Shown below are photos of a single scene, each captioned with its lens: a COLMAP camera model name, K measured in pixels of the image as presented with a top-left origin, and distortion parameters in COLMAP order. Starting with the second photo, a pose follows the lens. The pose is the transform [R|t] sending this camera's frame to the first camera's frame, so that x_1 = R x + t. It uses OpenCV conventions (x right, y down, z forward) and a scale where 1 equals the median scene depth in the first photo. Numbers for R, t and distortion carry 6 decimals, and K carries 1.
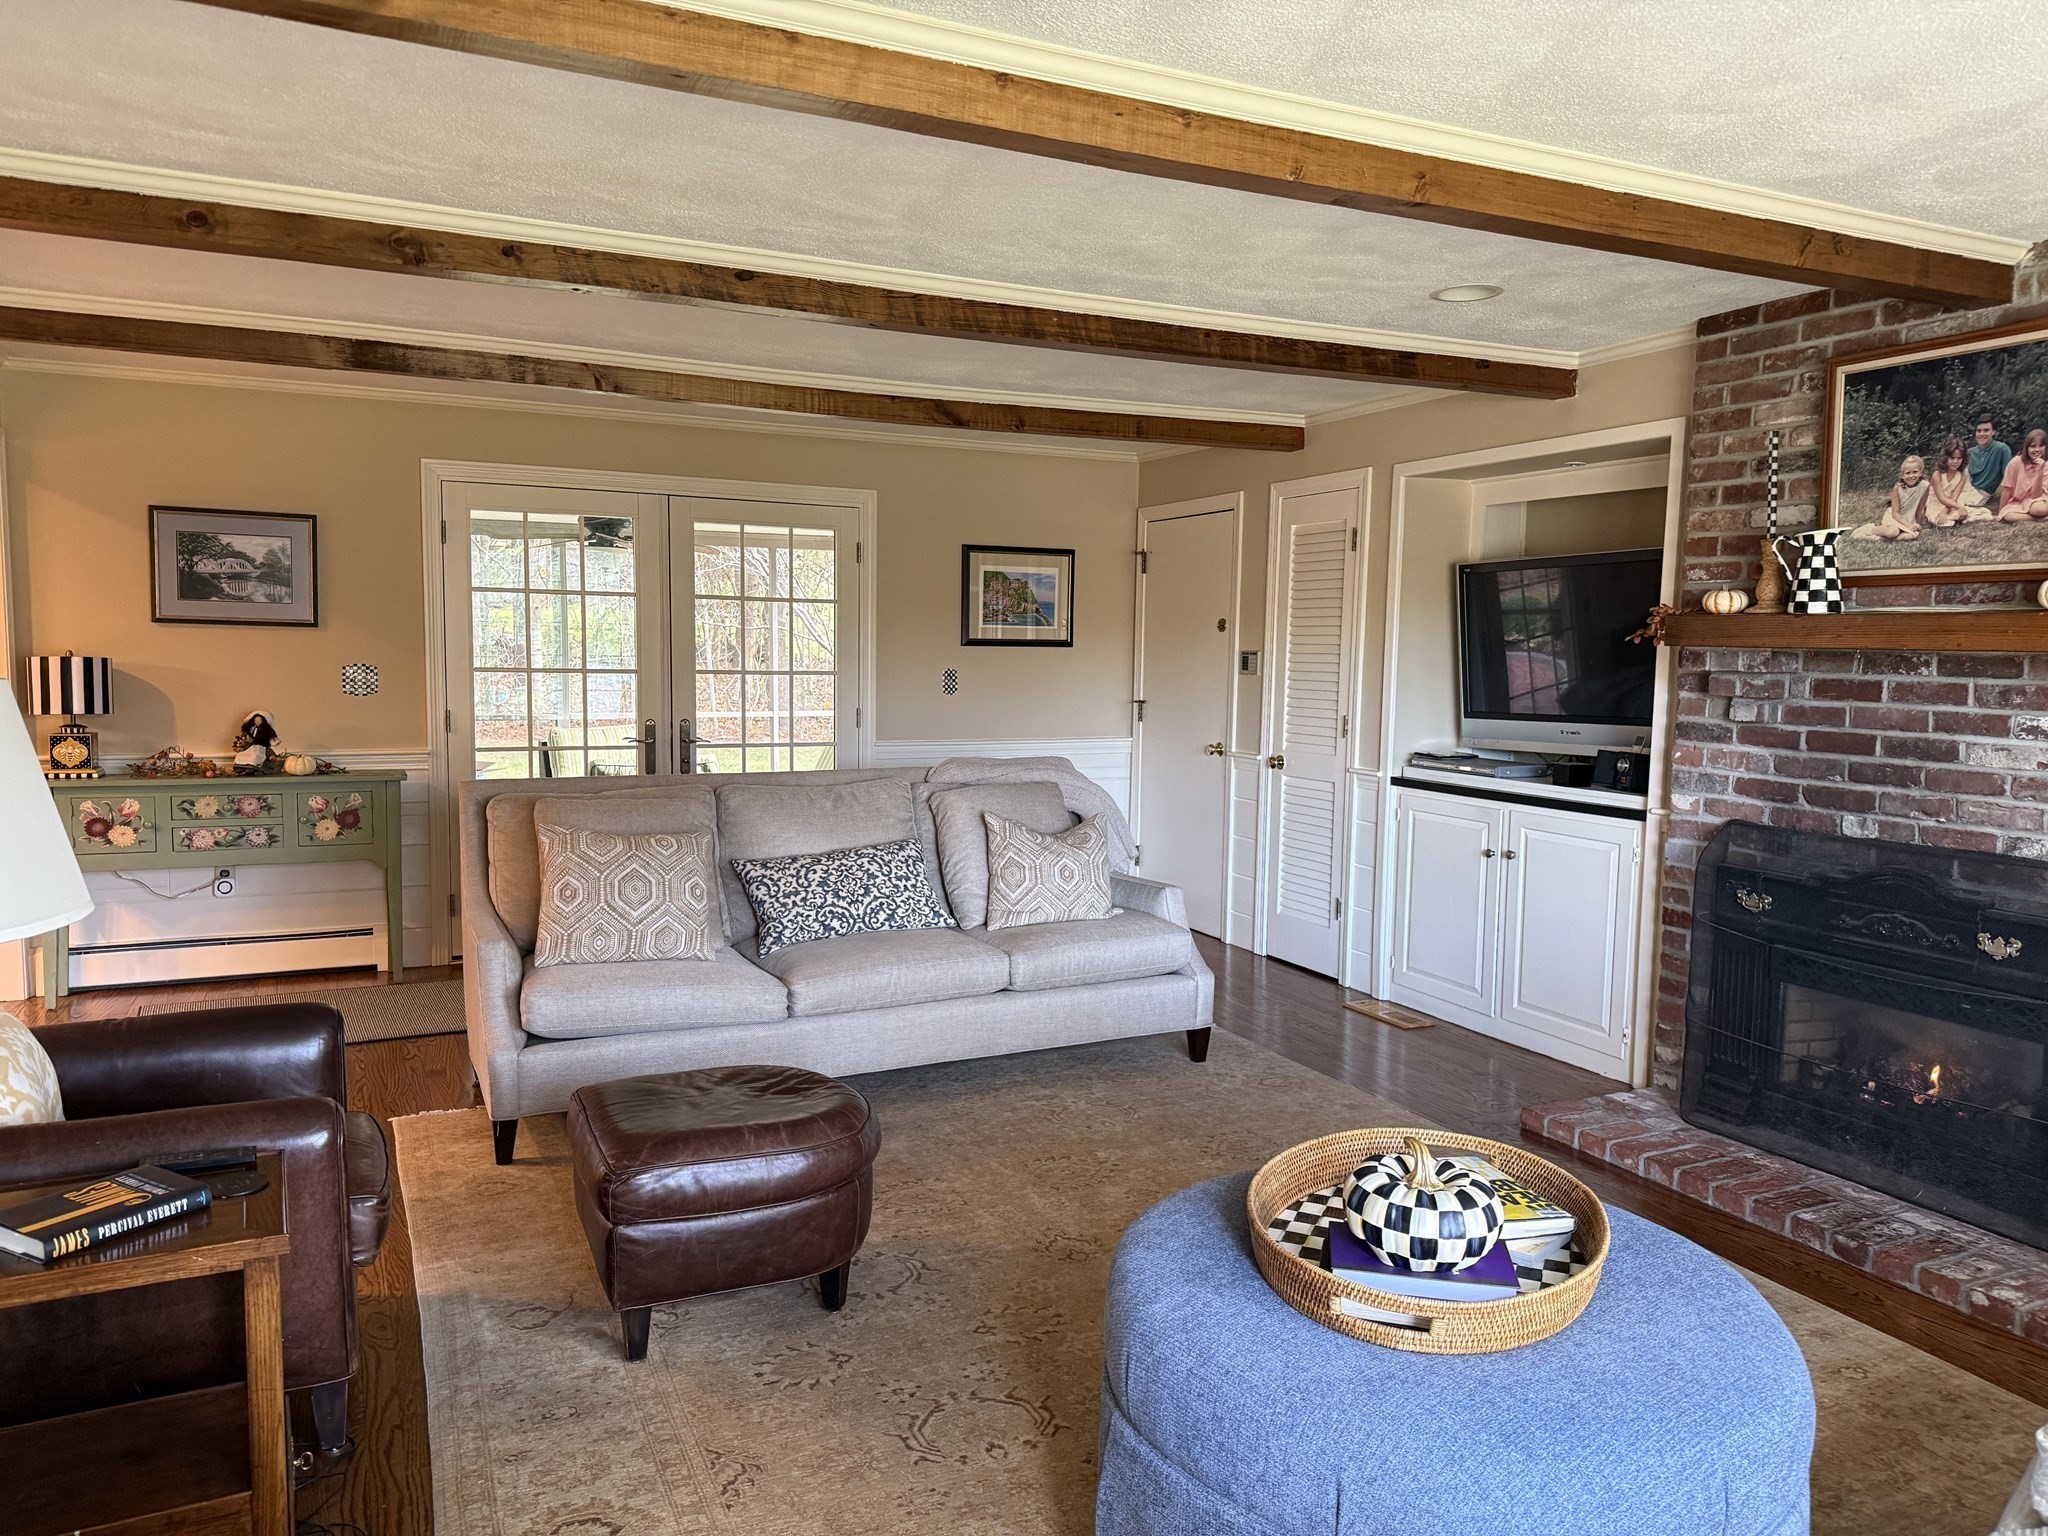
lens RADIAL K [[1427.0, 0, 1024.1], [0, 1427.0, 758.0], [0, 0, 1]] dist [0.008176, -0.002861]
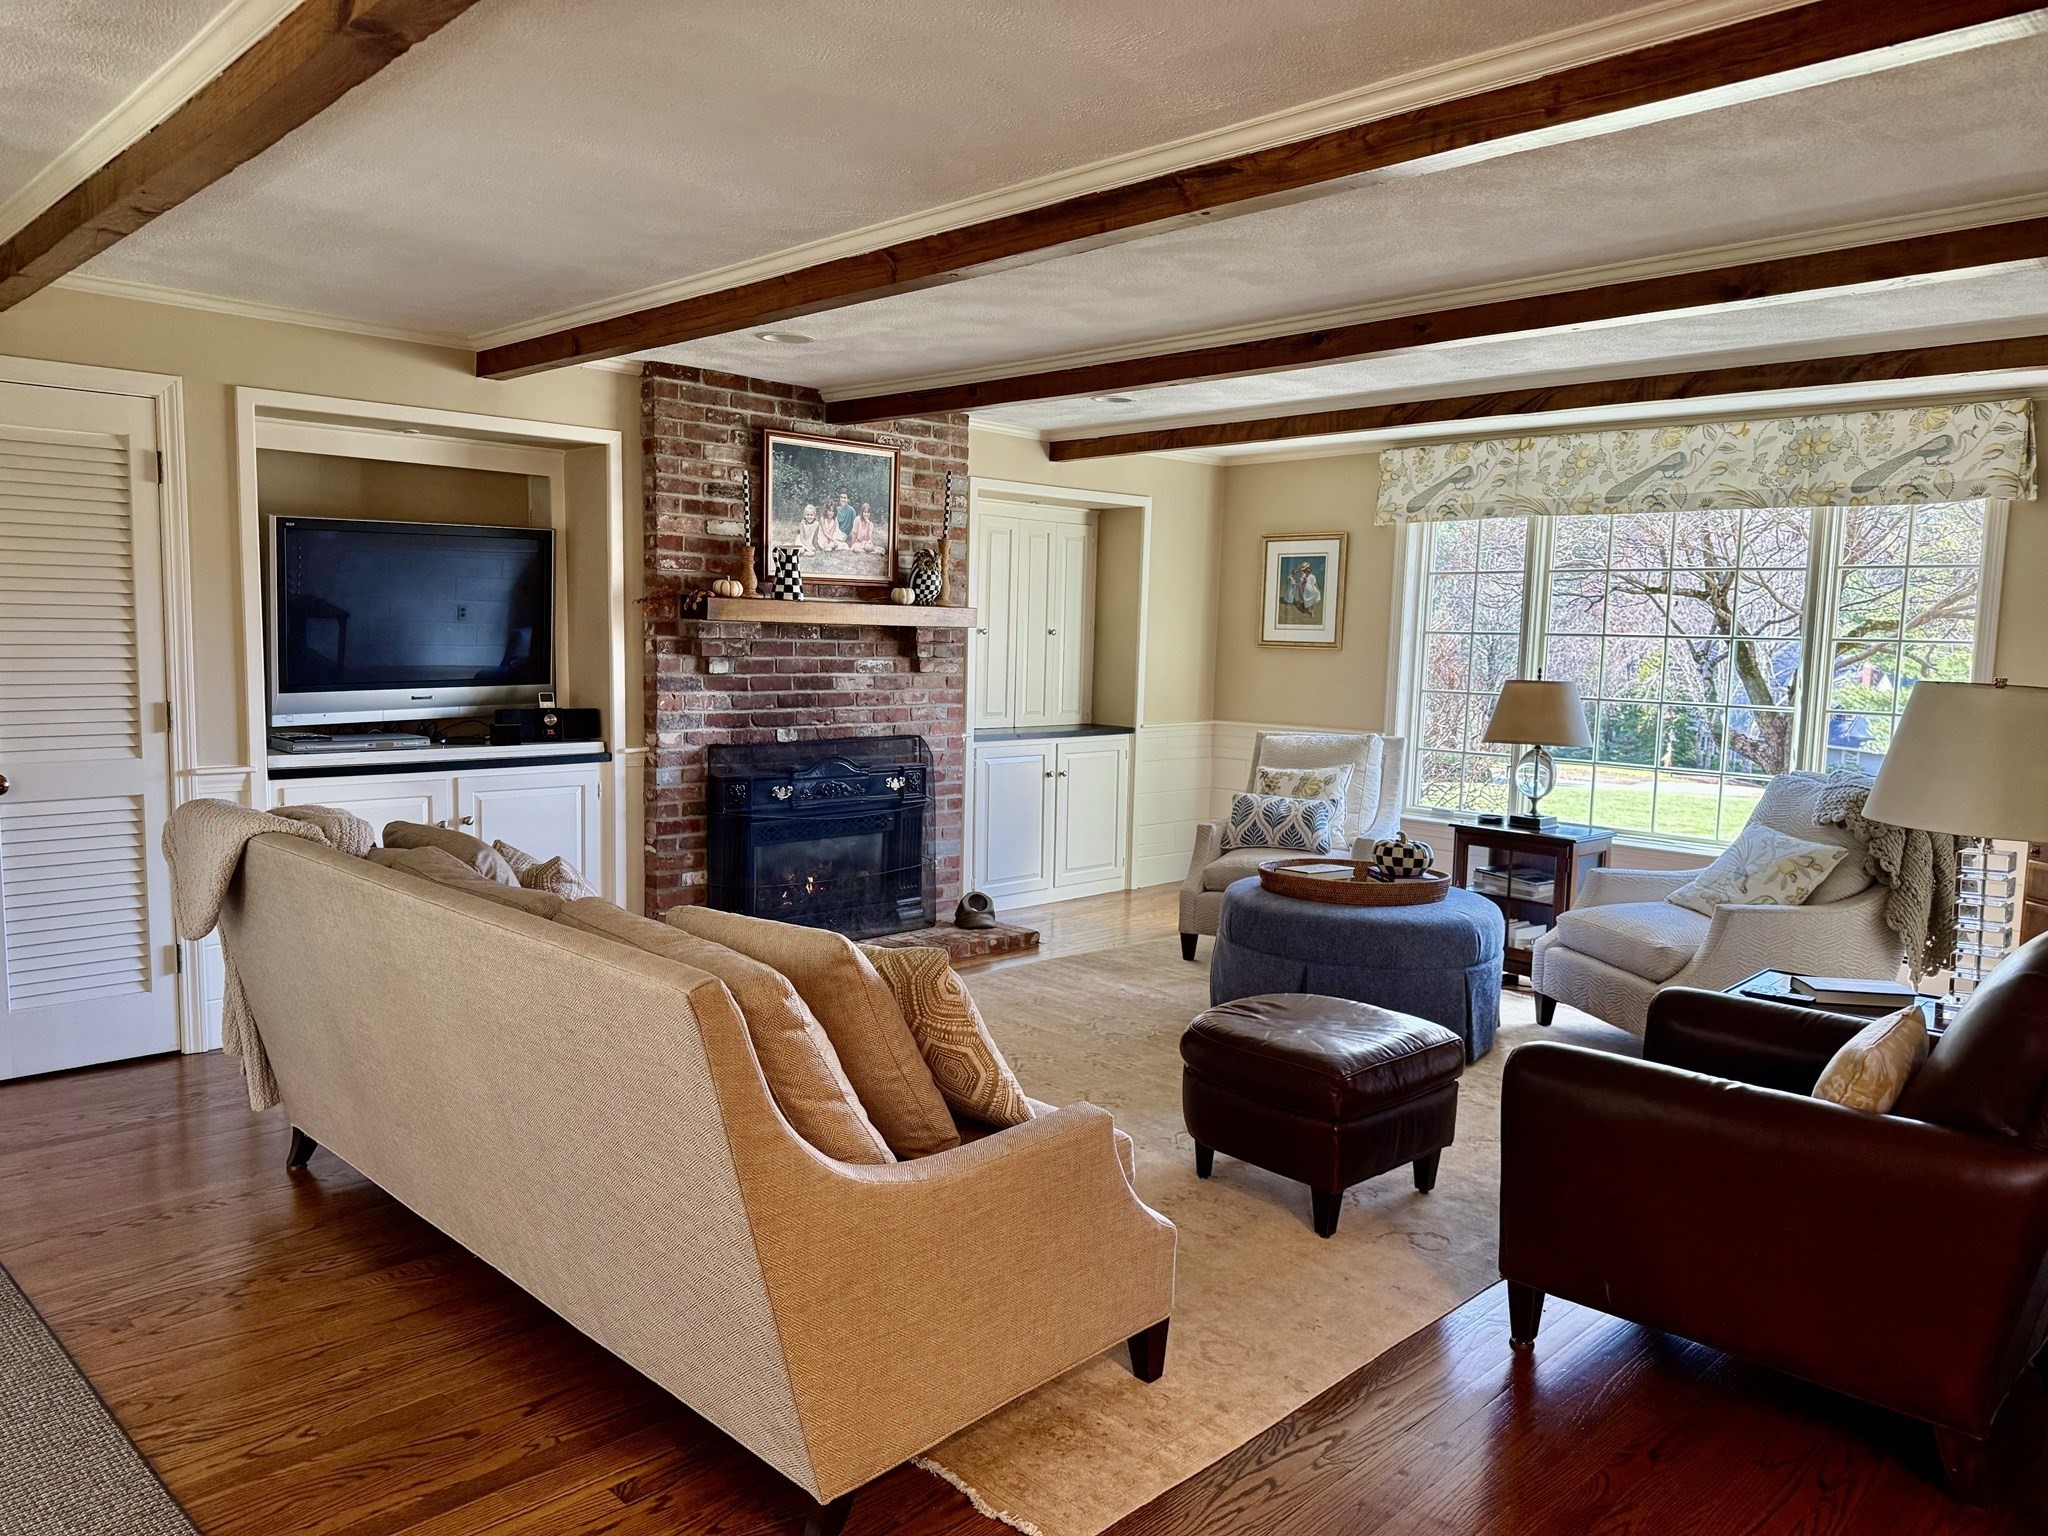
lens RADIAL K [[1427.0, 0, 1022.8], [0, 1427.0, 779.1], [0, 0, 1]] dist [0.008176, -0.002861]
pose [[-0.339821, -0.134548, 0.930816, -0.965565], [0.036804, 0.987053, 0.156113, -0.138627], [-0.939770, 0.087308, -0.330469, 1.260858]]
